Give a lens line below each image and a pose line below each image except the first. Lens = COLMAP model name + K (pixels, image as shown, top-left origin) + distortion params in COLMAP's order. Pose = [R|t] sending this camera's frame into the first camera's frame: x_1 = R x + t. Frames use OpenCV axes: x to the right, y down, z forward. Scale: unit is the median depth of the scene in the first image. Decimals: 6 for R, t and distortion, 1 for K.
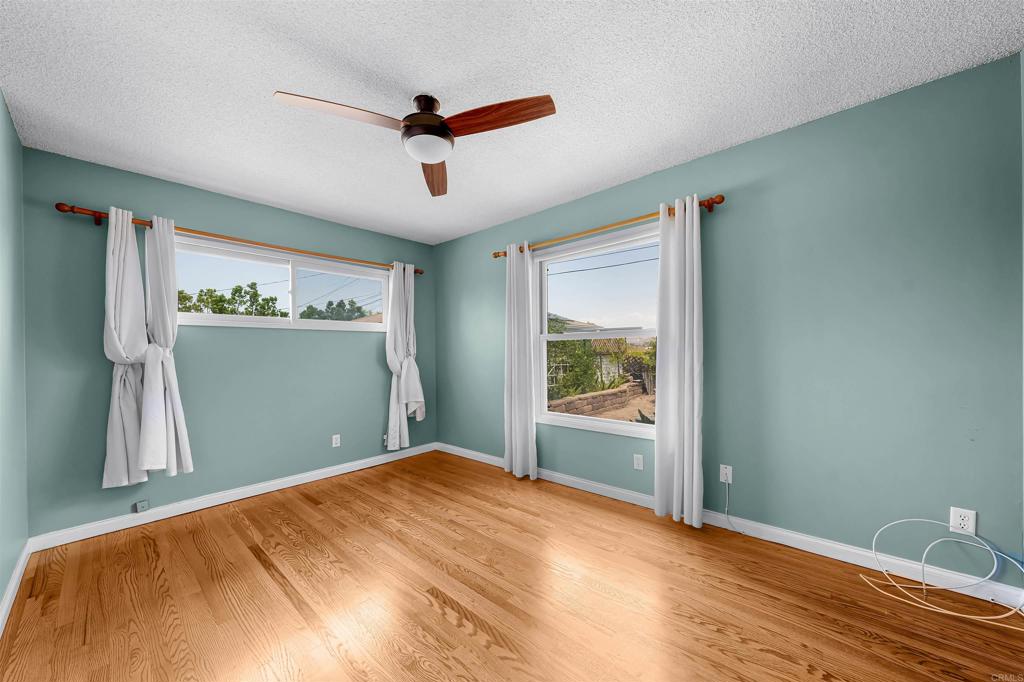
lens RADIAL K [[350.3, 0, 511.3], [0, 350.3, 352.9], [0, 0, 1]] dist [-0.003151, 0.000199]
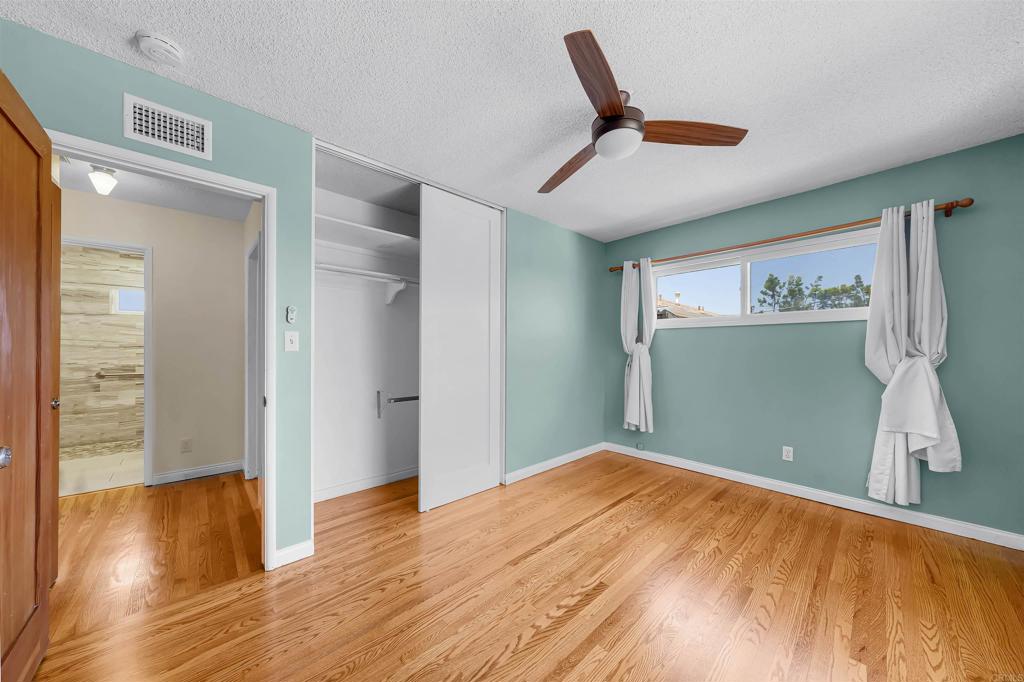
lens RADIAL K [[350.3, 0, 514.9], [0, 350.3, 344.4], [0, 0, 1]] dist [-0.003151, 0.000199]
pose [[-0.083395, -0.006075, -0.996498, 0.505828], [-0.000934, 0.999981, -0.006018, -0.010165], [0.996516, 0.000428, -0.083400, 0.514911]]
